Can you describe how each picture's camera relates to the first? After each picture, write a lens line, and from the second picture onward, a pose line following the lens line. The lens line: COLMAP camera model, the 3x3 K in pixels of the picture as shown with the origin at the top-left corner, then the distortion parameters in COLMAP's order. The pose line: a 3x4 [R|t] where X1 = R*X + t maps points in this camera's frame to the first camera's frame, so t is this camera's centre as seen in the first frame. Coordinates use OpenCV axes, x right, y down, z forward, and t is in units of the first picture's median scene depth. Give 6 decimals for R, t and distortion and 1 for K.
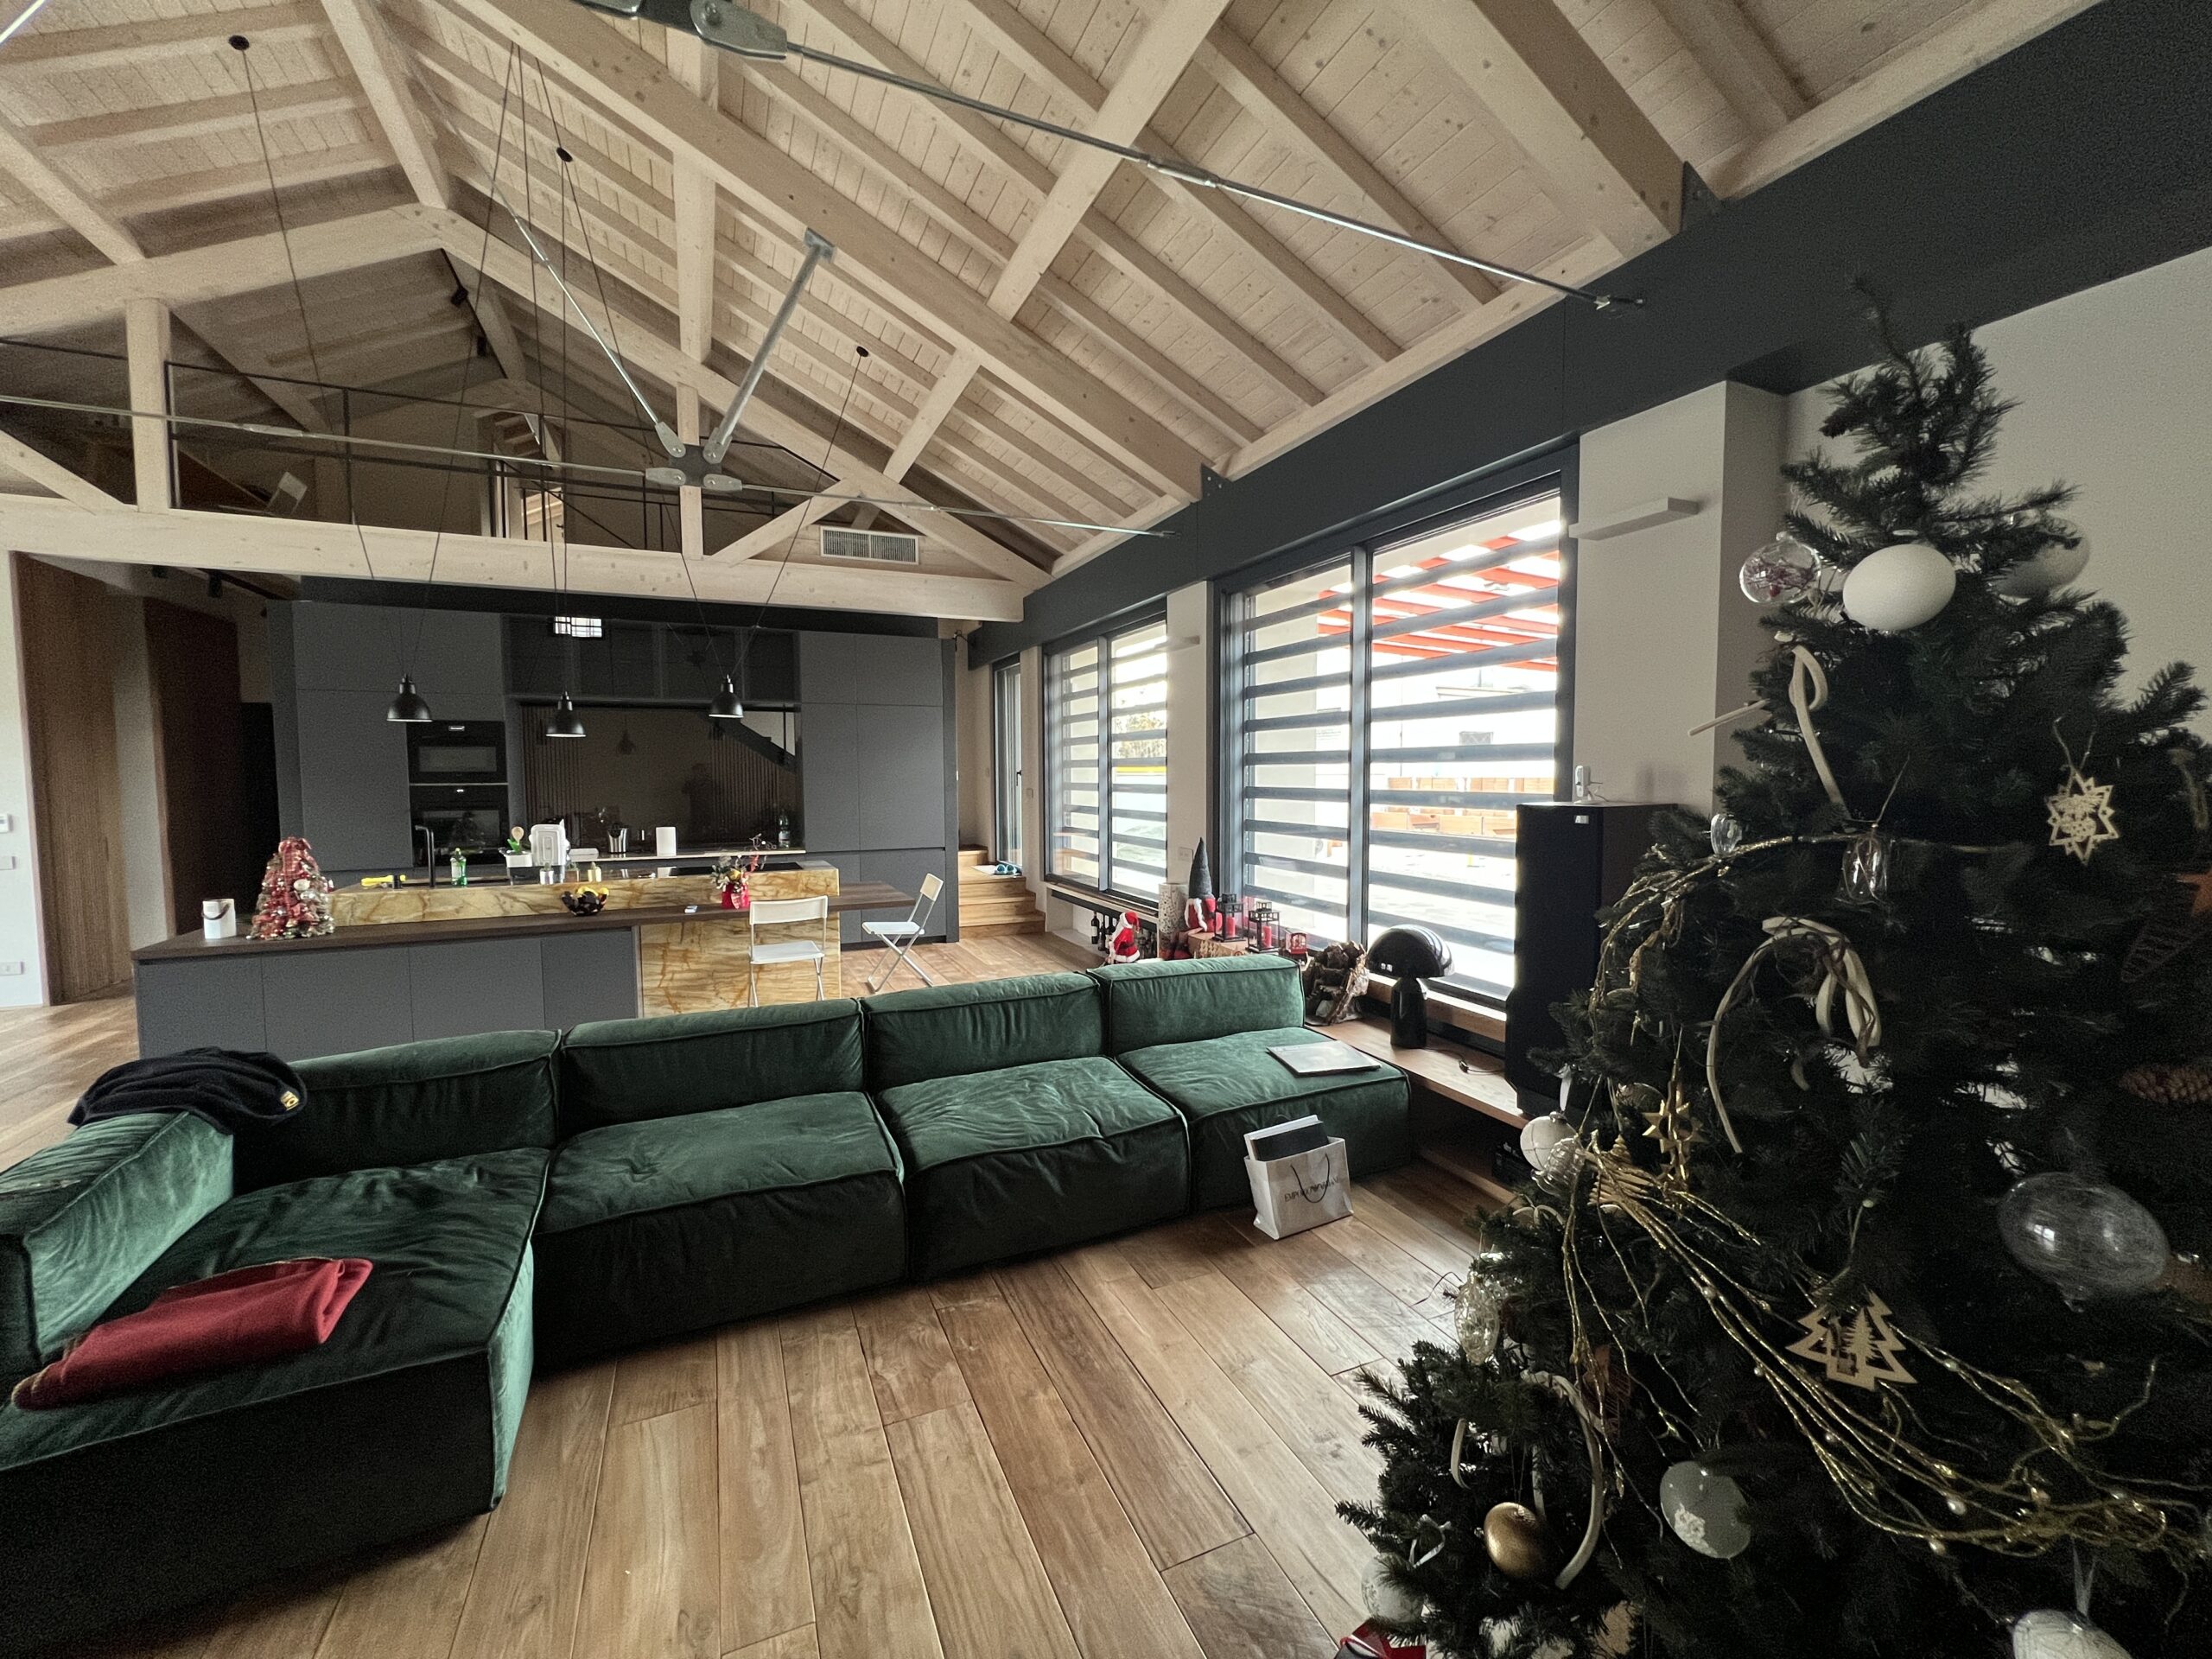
lens RADIAL K [[881.9, 0, 1097.2], [0, 881.9, 823.5], [0, 0, 1]] dist [-0.003526, 0.000334]
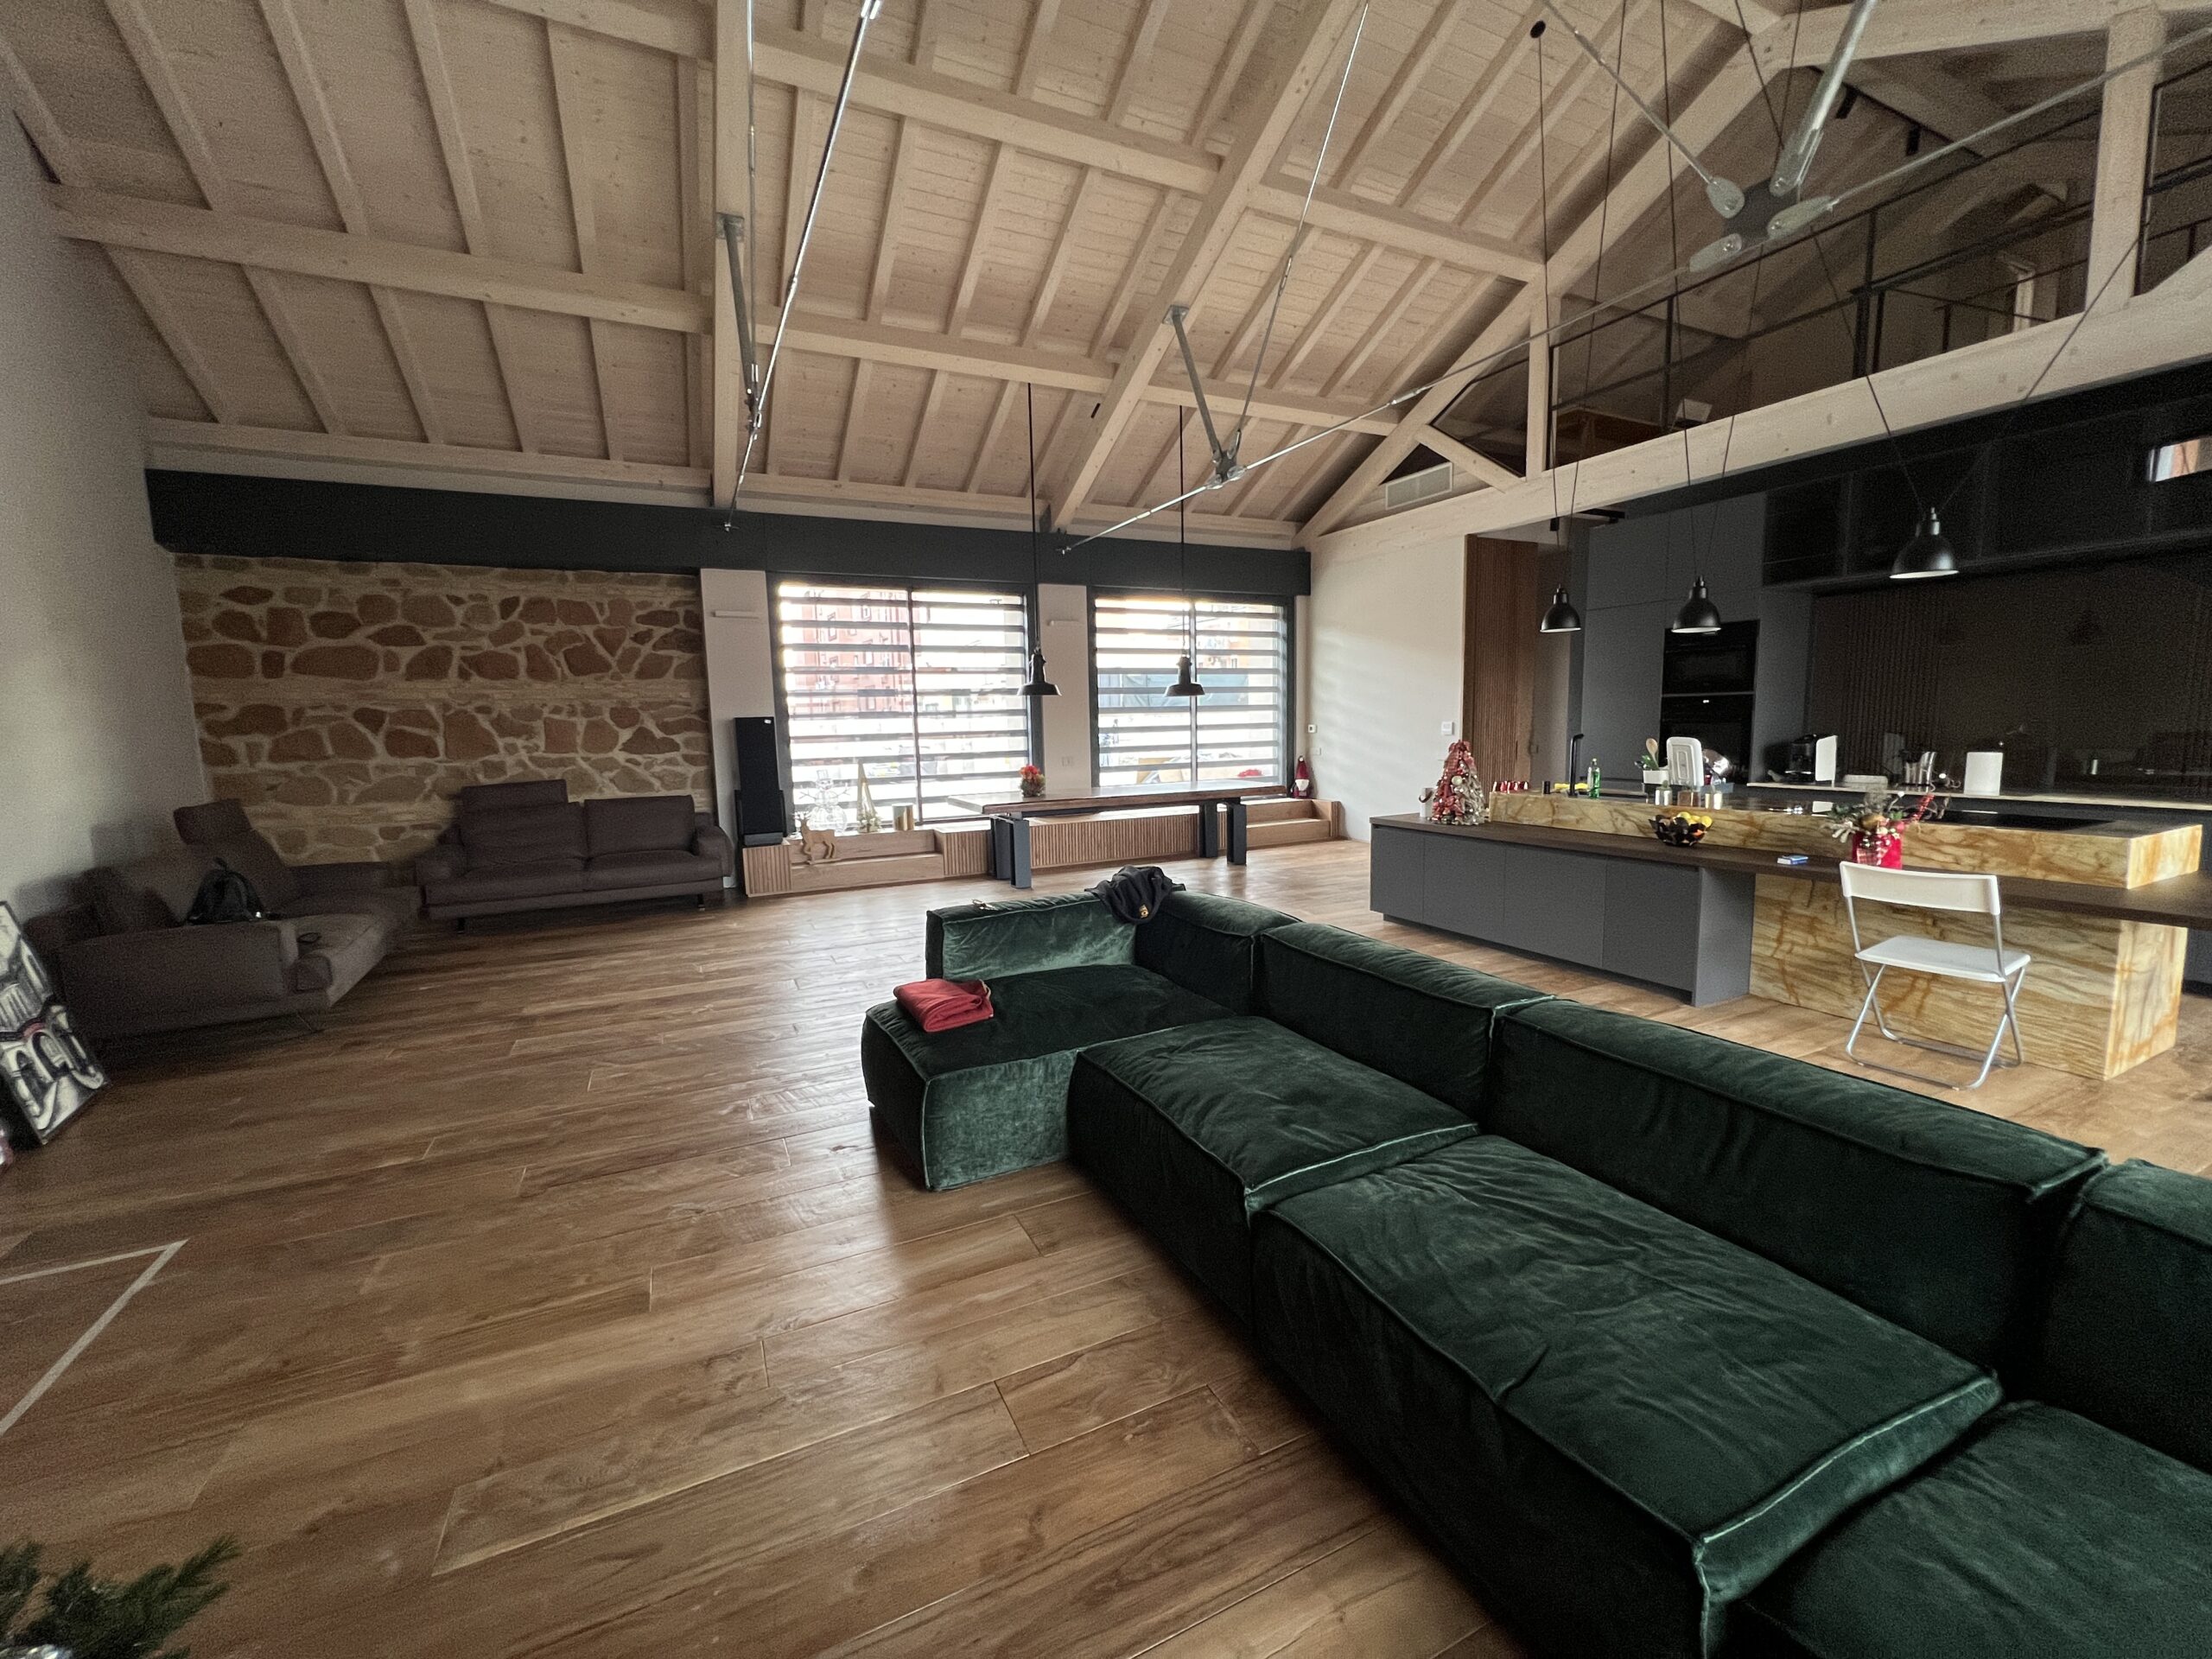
lens RADIAL K [[881.9, 0, 1101.8], [0, 881.9, 823.8], [0, 0, 1]] dist [-0.003526, 0.000334]
pose [[0.025320, 0.120469, -0.992394, 0.219847], [-0.033507, 0.992257, 0.119597, 0.001174], [0.999118, 0.030224, 0.029160, 0.395437]]
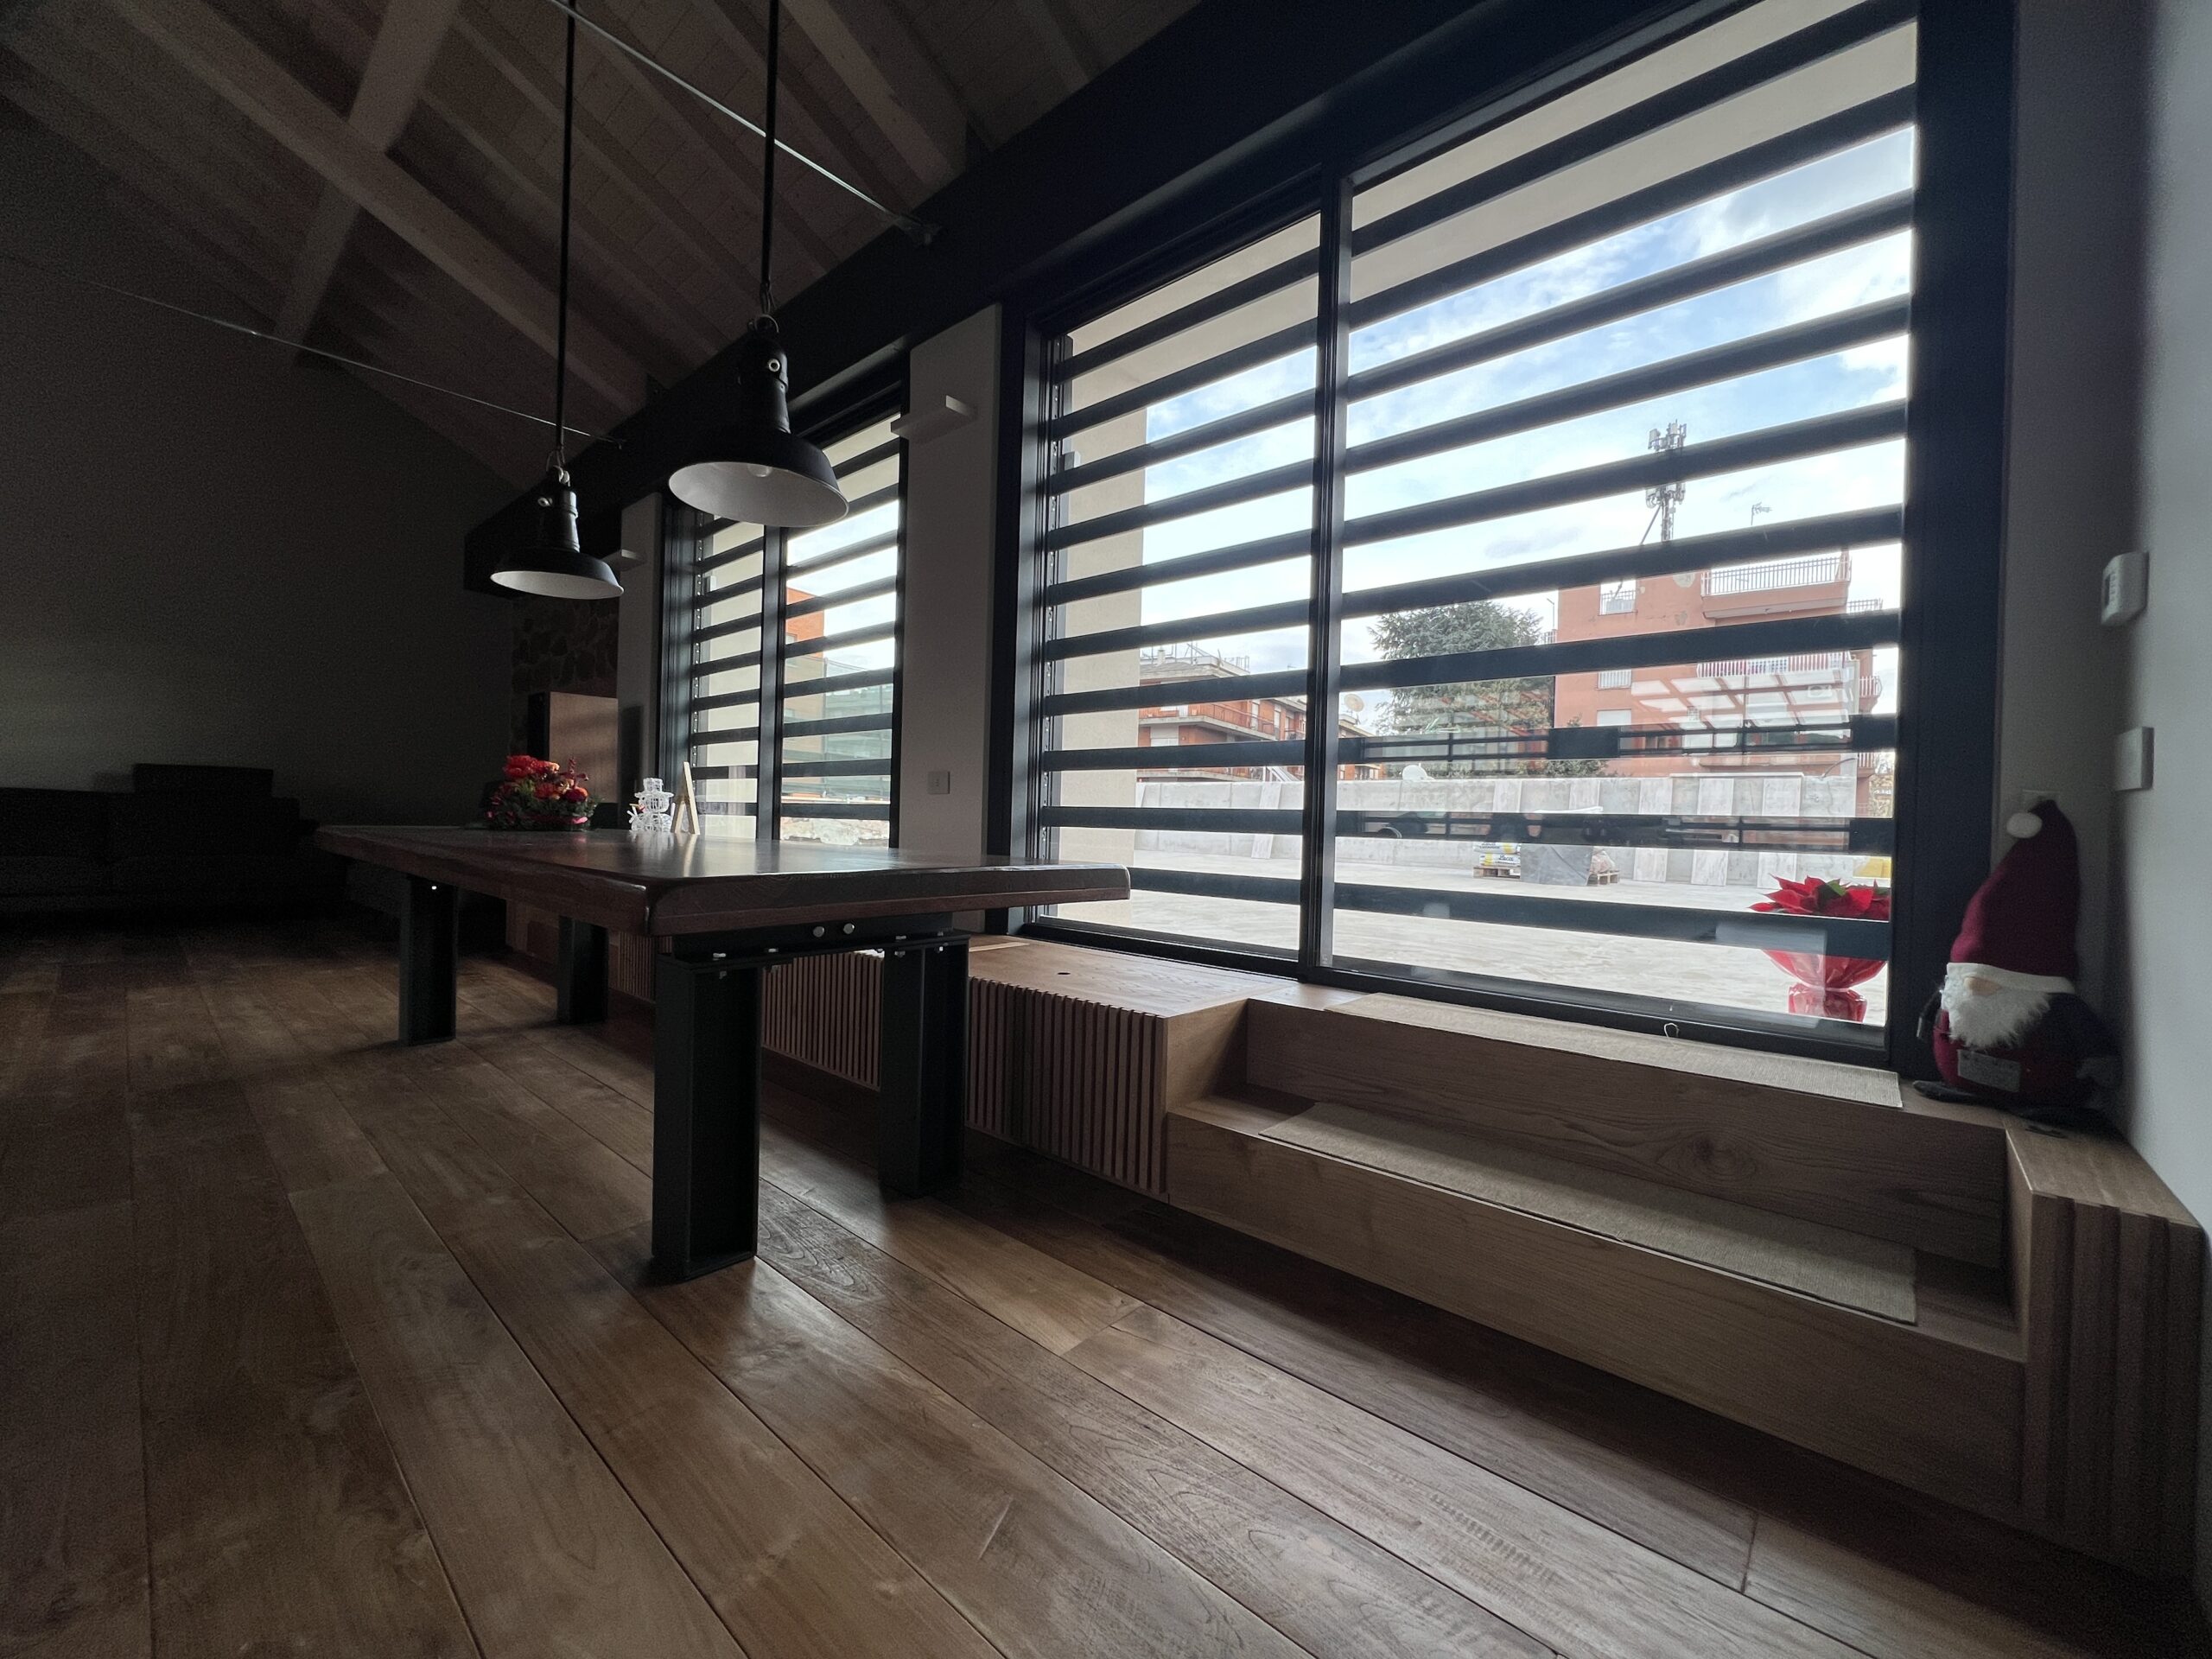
lens RADIAL K [[881.9, 0, 1102.3], [0, 881.9, 832.1], [0, 0, 1]] dist [-0.003526, 0.000334]
pose [[-0.912748, -0.022487, -0.407905, -1.274699], [-0.051722, 0.996810, 0.060785, 0.074221], [0.405236, 0.076579, -0.910999, 0.992942]]
